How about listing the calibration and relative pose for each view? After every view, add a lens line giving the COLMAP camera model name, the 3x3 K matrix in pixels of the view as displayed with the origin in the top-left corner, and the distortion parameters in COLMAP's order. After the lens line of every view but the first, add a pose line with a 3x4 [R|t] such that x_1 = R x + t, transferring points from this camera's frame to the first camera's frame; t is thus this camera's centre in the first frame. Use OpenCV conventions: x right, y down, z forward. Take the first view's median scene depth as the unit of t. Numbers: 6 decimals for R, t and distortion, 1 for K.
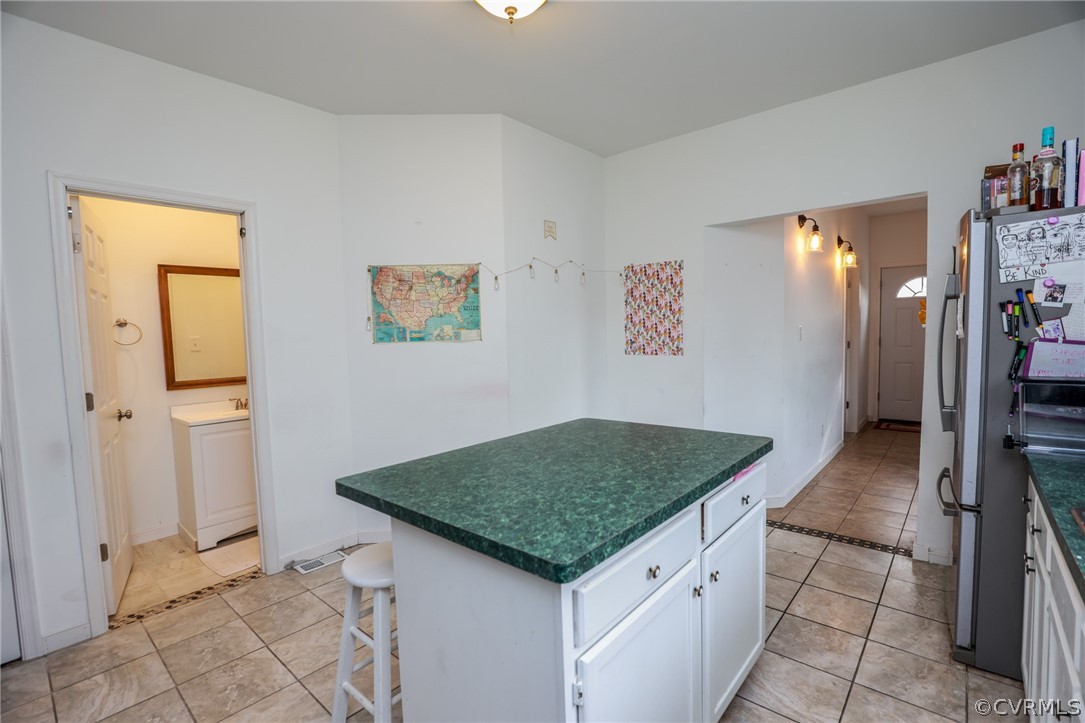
lens RADIAL K [[495.3, 0, 547.9], [0, 495.3, 363.5], [0, 0, 1]] dist [-0.035512, 0.005873]
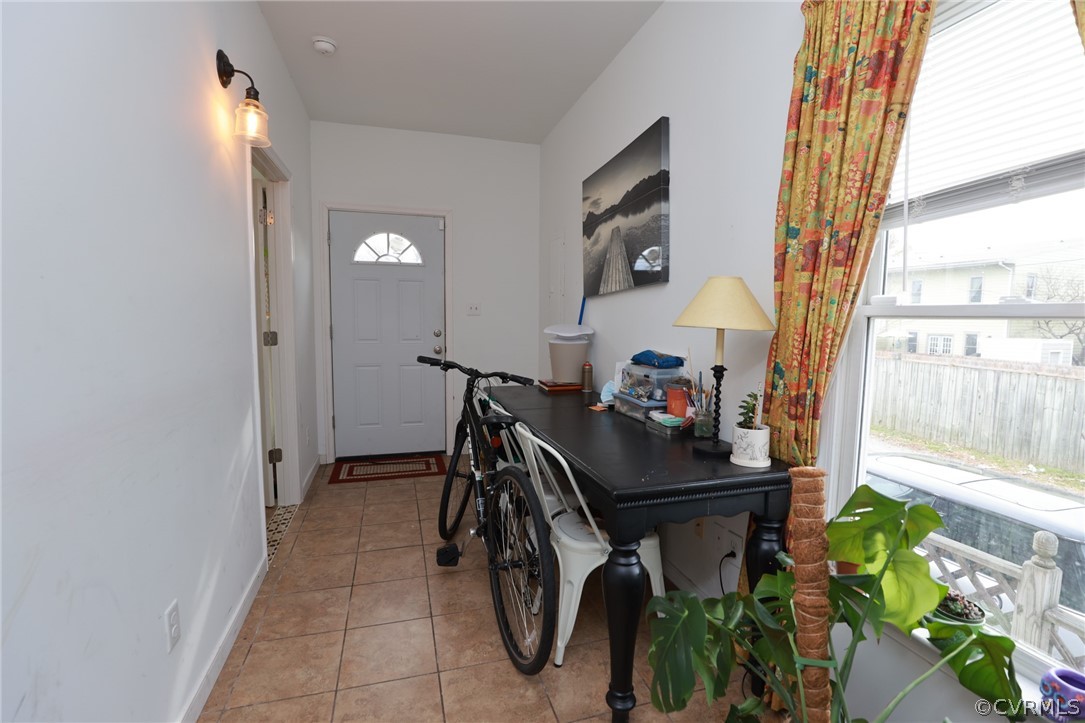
lens RADIAL K [[495.3, 0, 553.4], [0, 495.3, 371.5], [0, 0, 1]] dist [-0.035512, 0.005873]
pose [[0.523047, -0.057353, 0.850372, 0.558822], [0.029350, 0.998354, 0.049281, -0.035079], [-0.851798, -0.000818, 0.523870, 0.820221]]
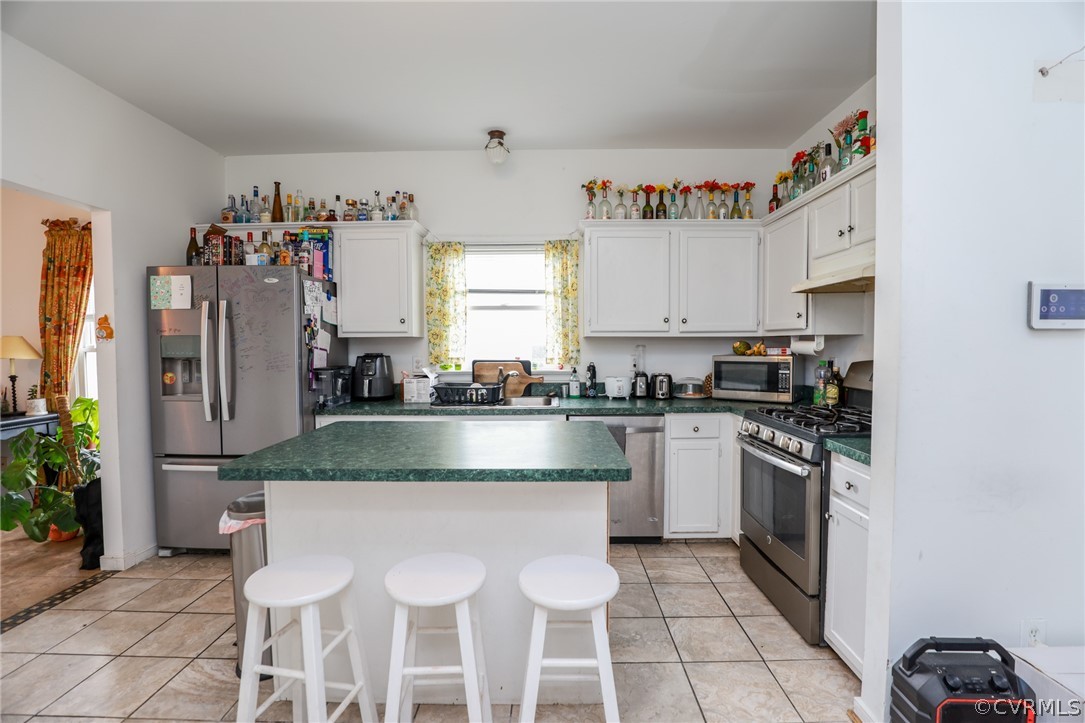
lens RADIAL K [[495.3, 0, 535.3], [0, 495.3, 361.8], [0, 0, 1]] dist [-0.035512, 0.005873]
pose [[-0.637896, 0.001413, 0.770121, -0.439695], [0.072589, 0.995657, 0.058299, -0.020442], [-0.766694, 0.093091, -0.635228, 0.726193]]
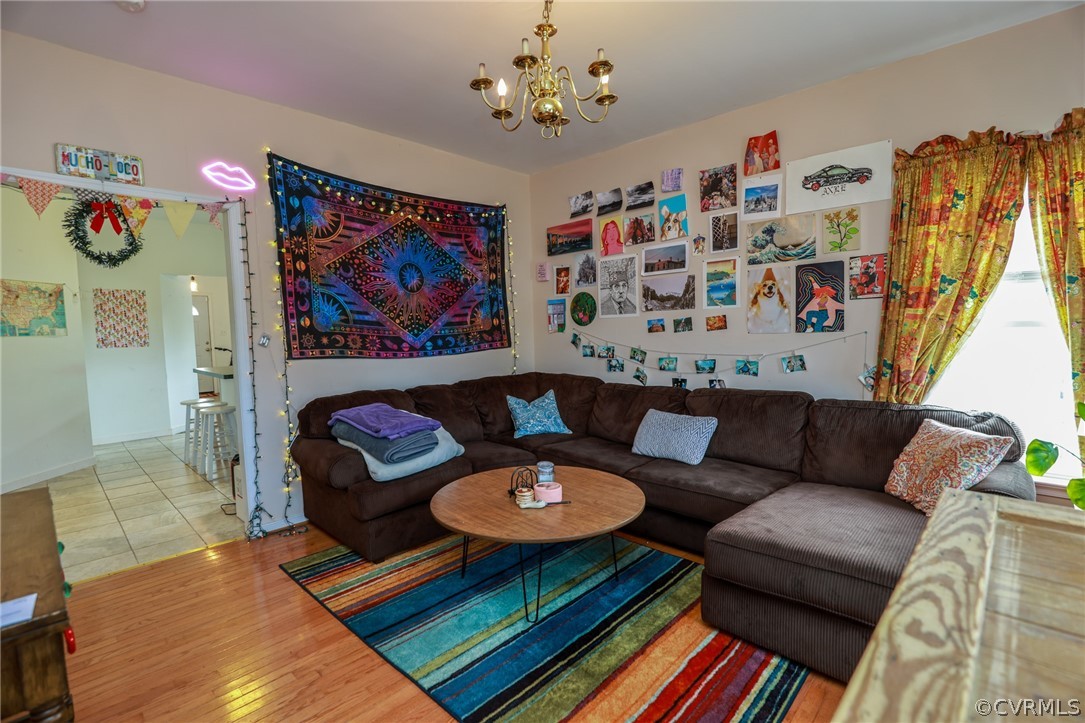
lens RADIAL K [[495.3, 0, 547.9], [0, 495.3, 360.6], [0, 0, 1]] dist [-0.035512, 0.005873]
pose [[0.047976, -0.044724, 0.997847, -1.326897], [0.083873, 0.995649, 0.040593, 0.079394], [-0.995321, 0.081745, 0.051519, -0.444723]]
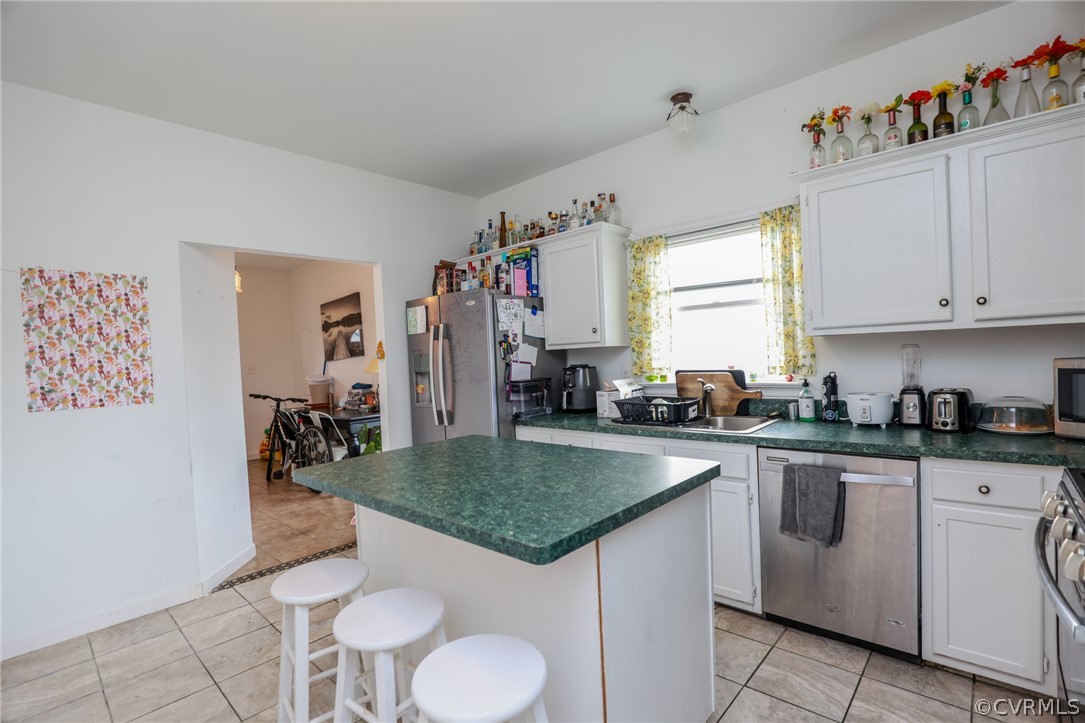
lens RADIAL K [[495.3, 0, 544.9], [0, 495.3, 367.7], [0, 0, 1]] dist [-0.035512, 0.005873]
pose [[0.026572, 0.001979, 0.999645, -0.448516], [0.110726, 0.993839, -0.004911, -0.000152], [-0.993496, 0.110817, 0.026189, 0.387279]]
